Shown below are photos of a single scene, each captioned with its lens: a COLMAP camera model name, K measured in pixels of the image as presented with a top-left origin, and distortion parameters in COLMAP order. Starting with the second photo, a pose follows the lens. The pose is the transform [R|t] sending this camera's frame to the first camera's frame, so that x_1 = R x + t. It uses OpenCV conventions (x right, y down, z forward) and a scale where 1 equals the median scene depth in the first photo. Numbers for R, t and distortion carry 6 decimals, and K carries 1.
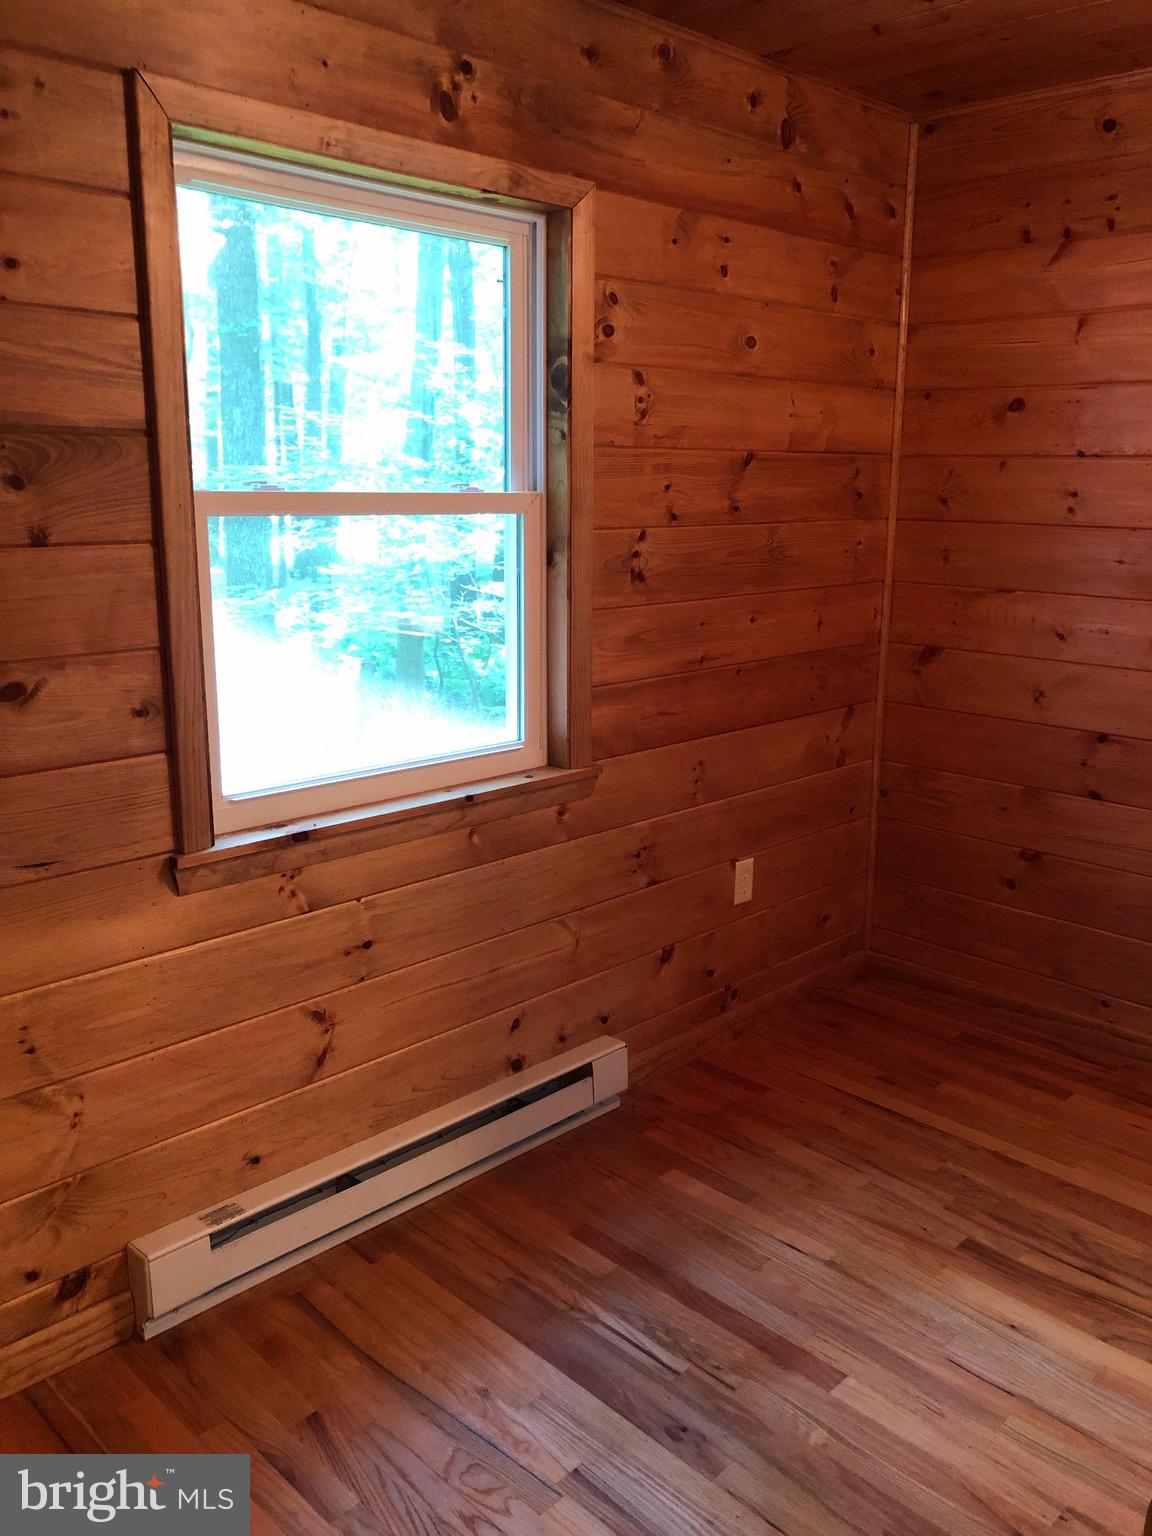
lens RADIAL K [[1260.6, 0, 573.8], [0, 1260.6, 753.2], [0, 0, 1]] dist [-0.002800, 0.011214]
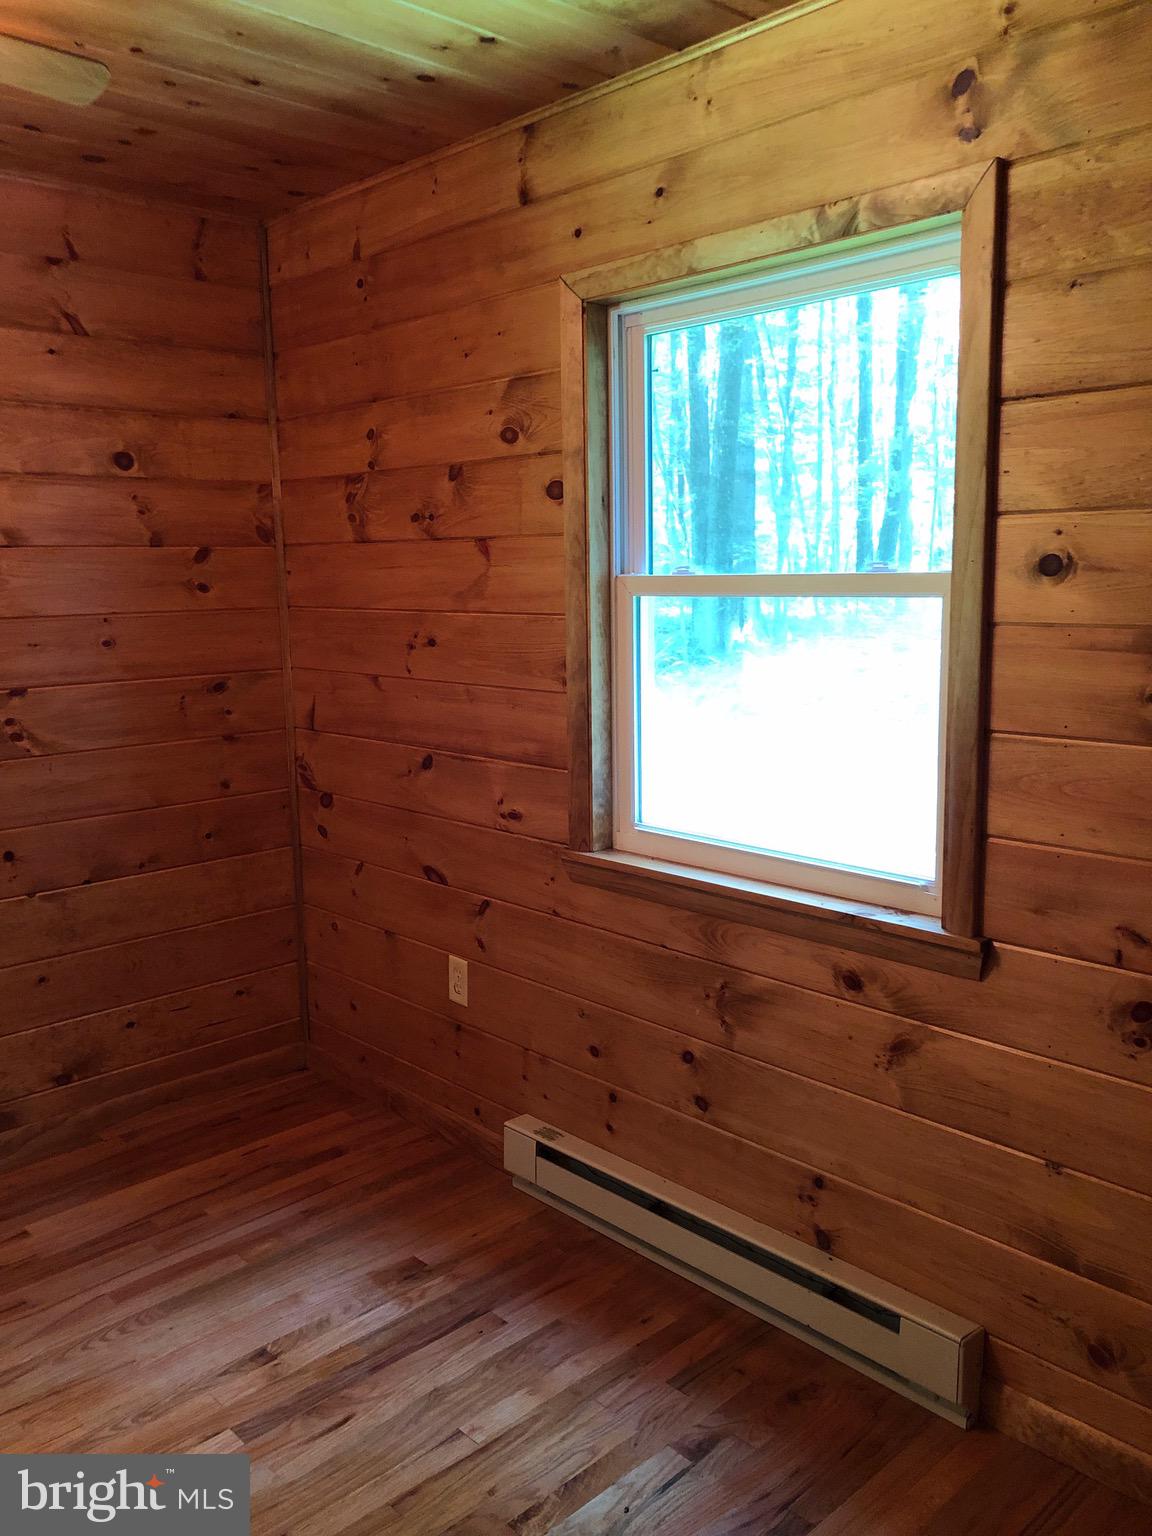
lens RADIAL K [[1260.6, 0, 583.0], [0, 1260.6, 773.1], [0, 0, 1]] dist [-0.002800, 0.011214]
pose [[-0.024178, 0.146360, -0.988936, 0.857915], [-0.212159, 0.965941, 0.148144, -0.169602], [0.976936, 0.213393, 0.007696, 0.875800]]
